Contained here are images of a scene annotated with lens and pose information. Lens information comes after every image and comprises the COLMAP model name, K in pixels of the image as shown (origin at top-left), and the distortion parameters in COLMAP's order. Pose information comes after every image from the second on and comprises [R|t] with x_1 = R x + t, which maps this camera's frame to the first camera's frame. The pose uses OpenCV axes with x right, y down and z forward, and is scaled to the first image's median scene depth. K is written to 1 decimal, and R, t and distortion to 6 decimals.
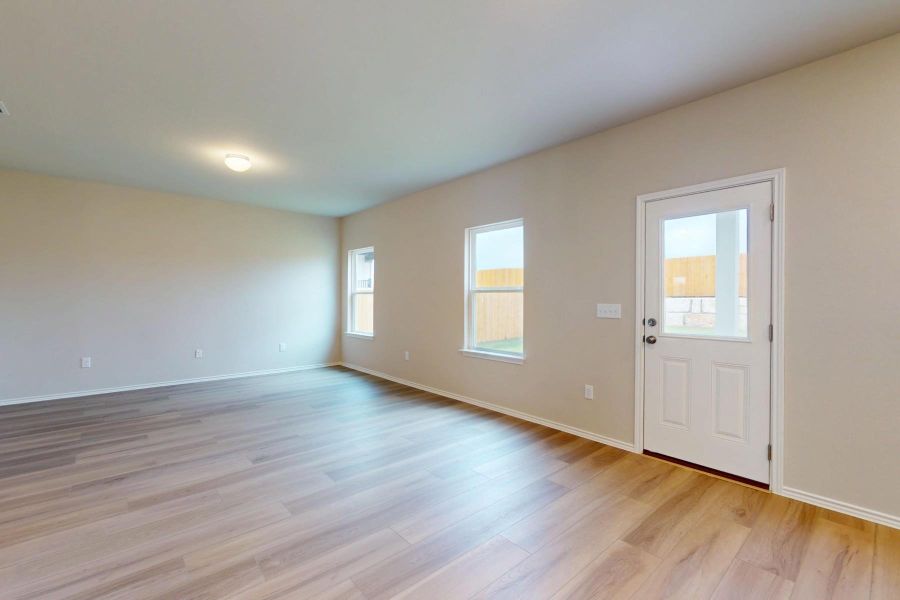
lens RADIAL K [[395.6, 0, 450.0], [0, 395.6, 300.0], [0, 0, 1]] dist [0.003420, 0.000172]
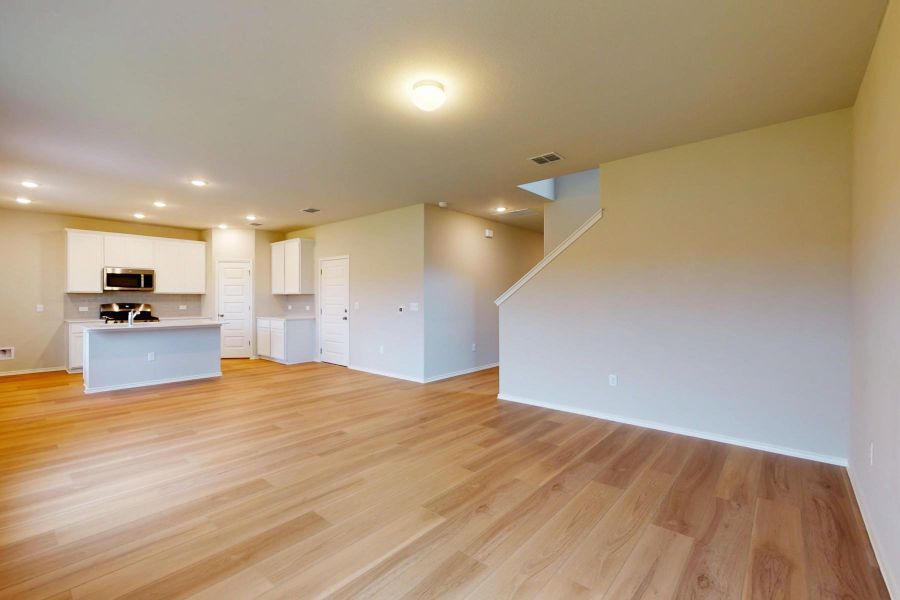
lens RADIAL K [[395.6, 0, 450.0], [0, 395.6, 300.0], [0, 0, 1]] dist [0.003420, 0.000172]
pose [[-0.992790, -0.002501, -0.119844, -0.679105], [-0.003134, 0.999982, 0.005094, -0.008921], [0.119829, 0.005432, -0.992780, 2.244471]]
